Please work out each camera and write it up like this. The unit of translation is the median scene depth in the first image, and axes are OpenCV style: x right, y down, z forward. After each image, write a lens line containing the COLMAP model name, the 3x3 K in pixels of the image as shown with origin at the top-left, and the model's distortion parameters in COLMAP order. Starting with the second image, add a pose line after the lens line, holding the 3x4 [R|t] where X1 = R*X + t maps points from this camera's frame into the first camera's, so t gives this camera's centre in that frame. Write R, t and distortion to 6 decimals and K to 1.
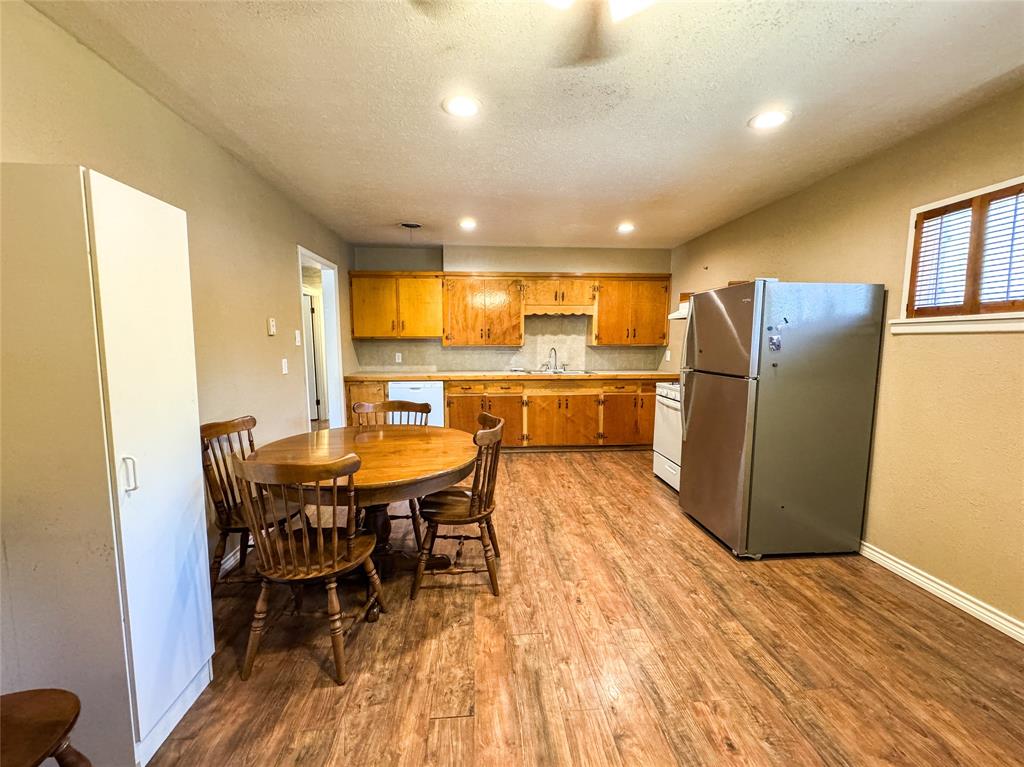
lens RADIAL K [[413.9, 0, 509.0], [0, 413.9, 382.4], [0, 0, 1]] dist [-0.005270, 0.000049]
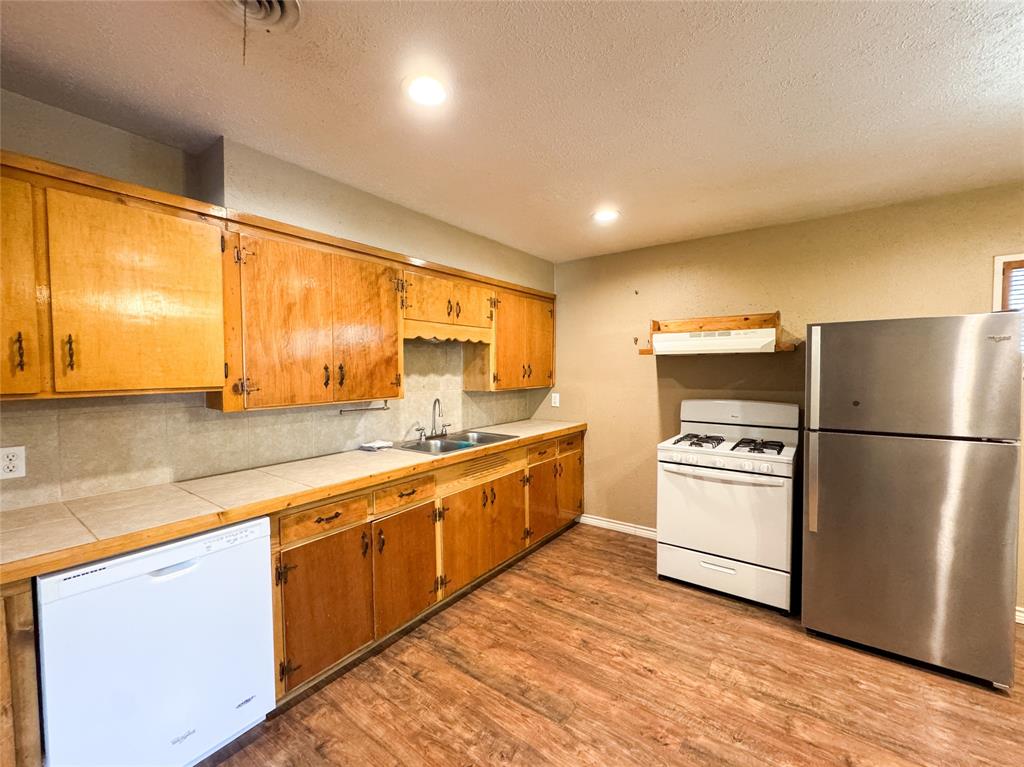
lens RADIAL K [[413.9, 0, 509.0], [0, 413.9, 382.4], [0, 0, 1]] dist [-0.005270, 0.000049]
pose [[0.649845, -0.029499, 0.759494, -0.278333], [0.084914, 0.995809, -0.033977, -0.083429], [-0.755308, 0.086572, 0.649626, 0.596852]]
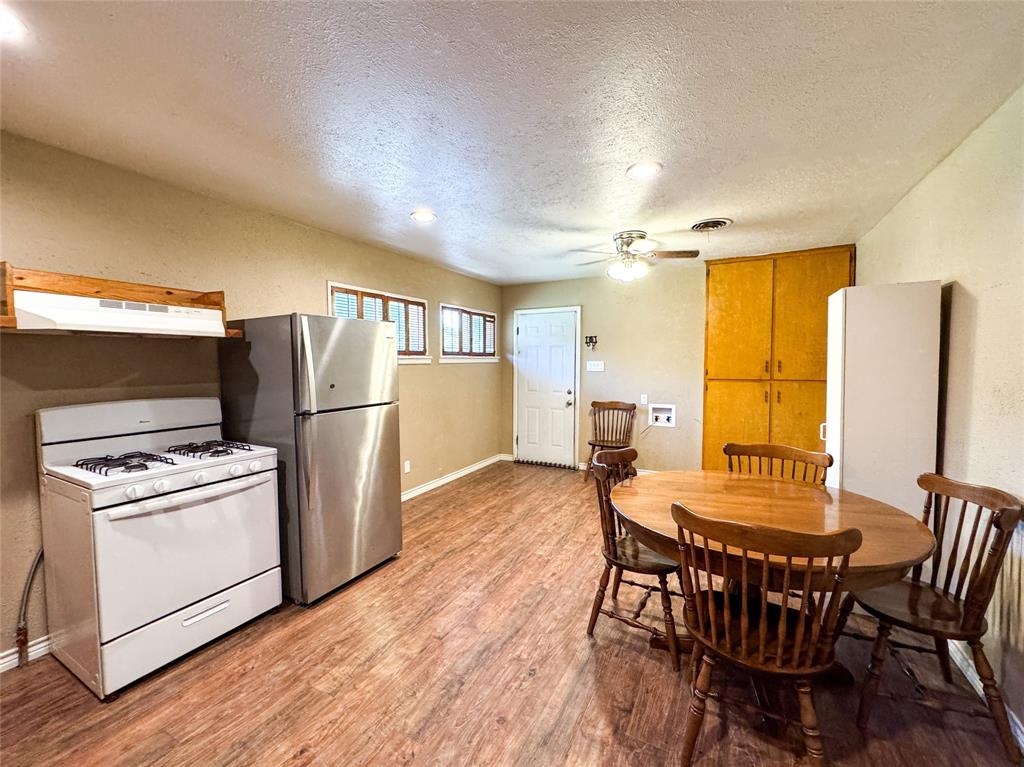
lens RADIAL K [[422.1, 0, 508.6], [0, 422.1, 382.0], [0, 0, 1]] dist [-0.002149, -0.000021]
pose [[-0.840642, -0.022585, 0.541121, -0.179437], [0.060237, 0.989032, 0.134859, -0.107572], [-0.538231, 0.145964, -0.830061, 0.918501]]
